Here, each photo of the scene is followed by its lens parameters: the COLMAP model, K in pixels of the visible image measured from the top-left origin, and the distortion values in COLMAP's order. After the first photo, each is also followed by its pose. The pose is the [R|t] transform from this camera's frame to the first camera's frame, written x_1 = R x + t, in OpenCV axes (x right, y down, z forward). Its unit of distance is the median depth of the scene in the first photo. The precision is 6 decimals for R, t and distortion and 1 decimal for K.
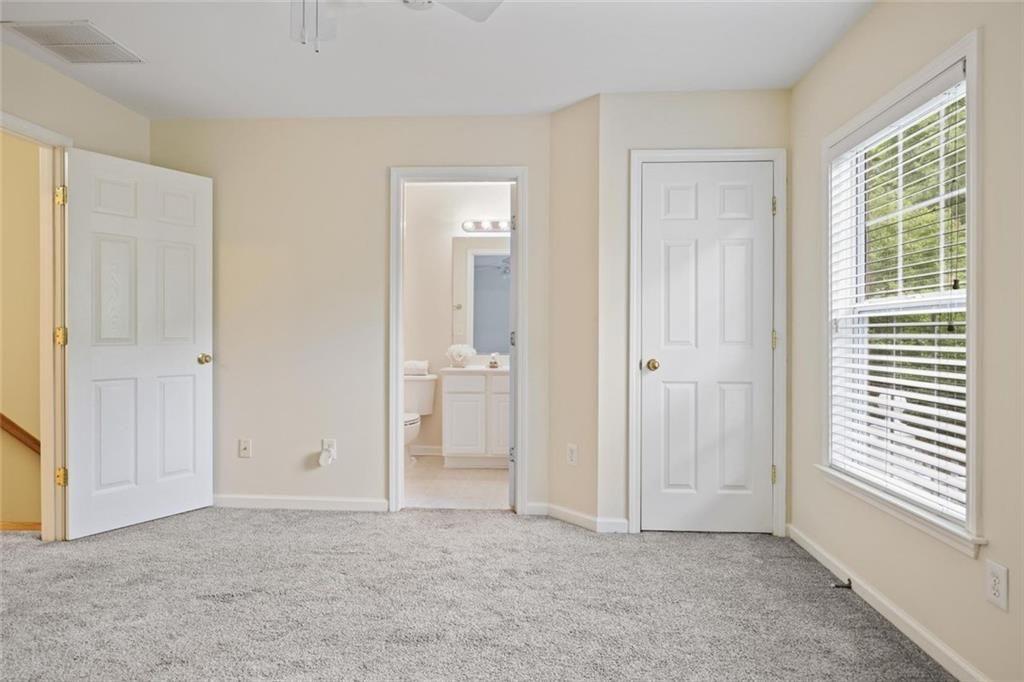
lens RADIAL K [[586.8, 0, 514.5], [0, 586.8, 331.8], [0, 0, 1]] dist [0.002404, 0.000469]
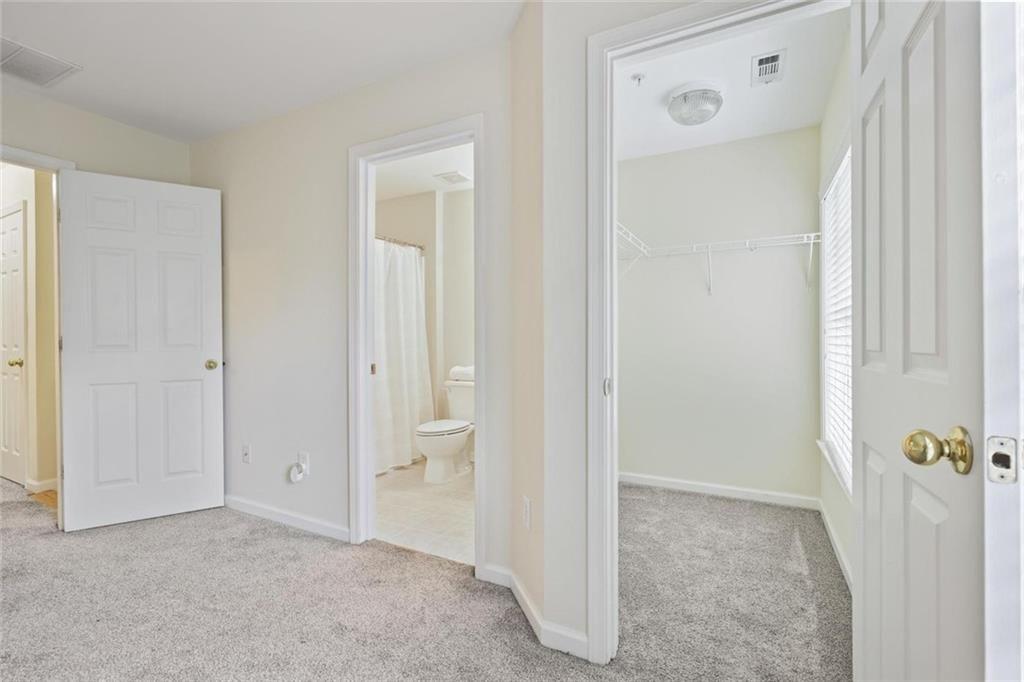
lens RADIAL K [[463.7, 0, 513.8], [0, 463.7, 343.7], [0, 0, 1]] dist [-0.000234, 0.000101]
pose [[0.913510, -0.001885, -0.406812, 0.314575], [0.008807, 0.999847, 0.015142, 0.001536], [0.406721, -0.017415, 0.913386, 0.510408]]
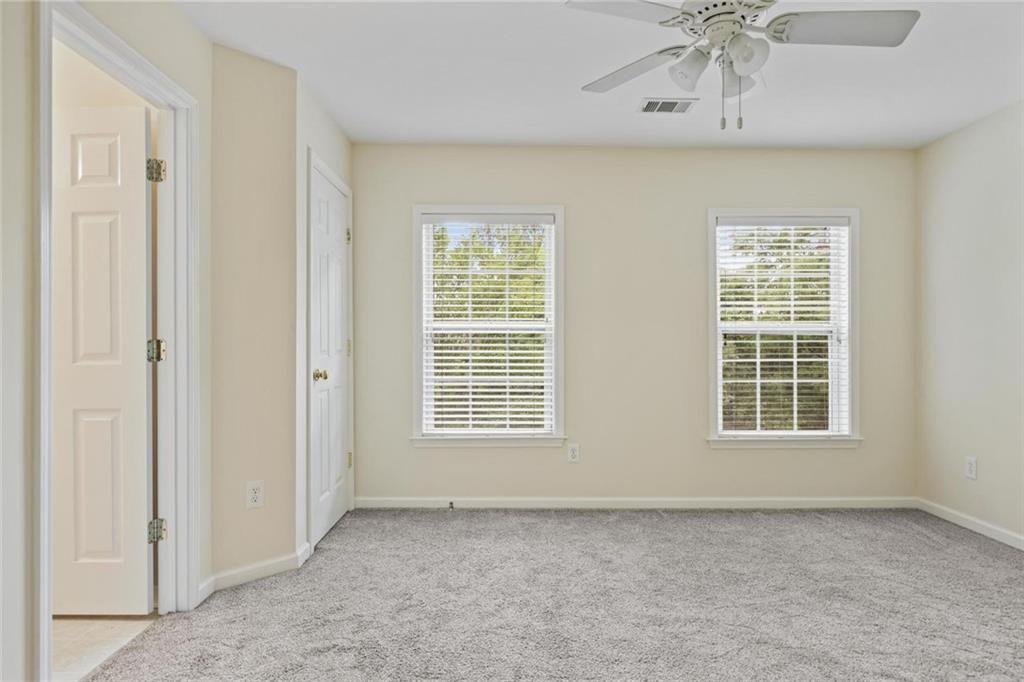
lens RADIAL K [[584.0, 0, 512.0], [0, 584.0, 341.0], [0, 0, 1]] dist [0.003926, 0.000435]
pose [[-0.078210, 0.006649, 0.996915, -0.733898], [-0.006135, 0.999956, -0.007151, 0.003413], [-0.996918, -0.006676, -0.078166, 0.722009]]
